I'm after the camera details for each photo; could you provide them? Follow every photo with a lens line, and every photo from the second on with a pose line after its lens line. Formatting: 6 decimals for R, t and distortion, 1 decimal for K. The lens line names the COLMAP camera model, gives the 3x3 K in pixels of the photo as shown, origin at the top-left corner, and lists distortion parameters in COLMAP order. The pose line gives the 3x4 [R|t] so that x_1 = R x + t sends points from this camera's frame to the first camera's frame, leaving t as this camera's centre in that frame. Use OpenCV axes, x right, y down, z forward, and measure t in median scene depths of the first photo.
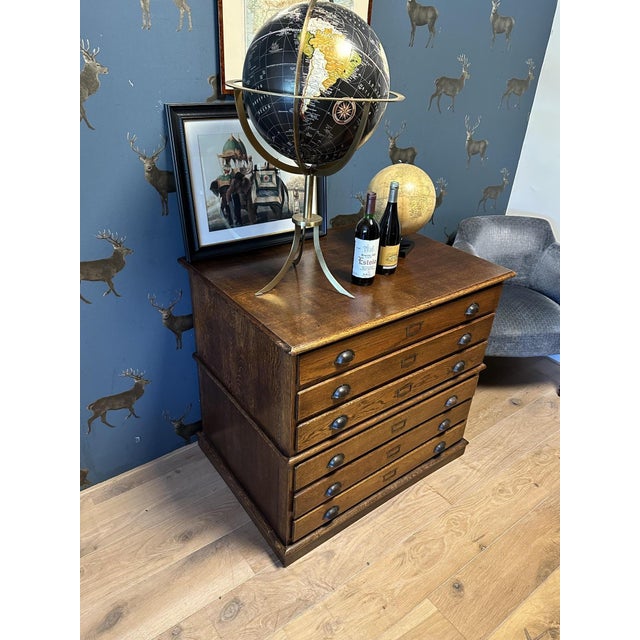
lens RADIAL K [[483.4, 0, 320.0], [0, 483.4, 320.0], [0, 0, 1]] dist [0.065418, -0.083427]
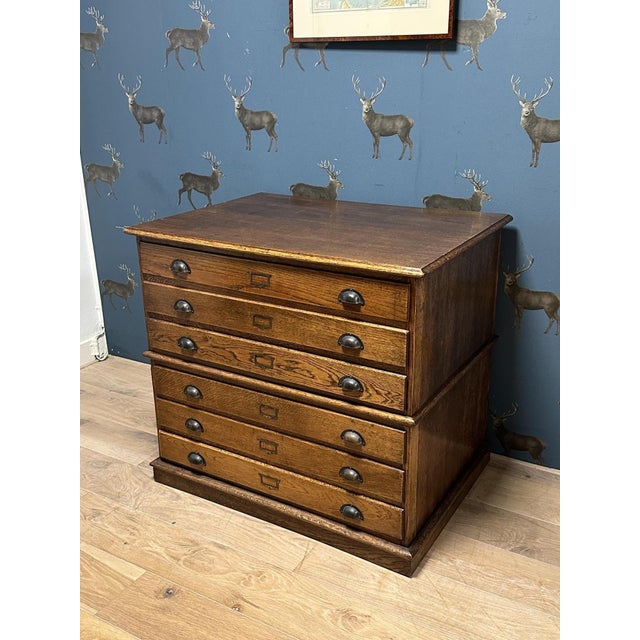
lens RADIAL K [[694.6, 0, 311.5], [0, 694.6, 319.4], [0, 0, 1]] dist [0.182772, -0.430107]
pose [[0.372930, 0.265840, -0.888962, 1.239550], [-0.424564, 0.900786, 0.091266, -0.064604], [0.825026, 0.343385, 0.448796, 0.490314]]
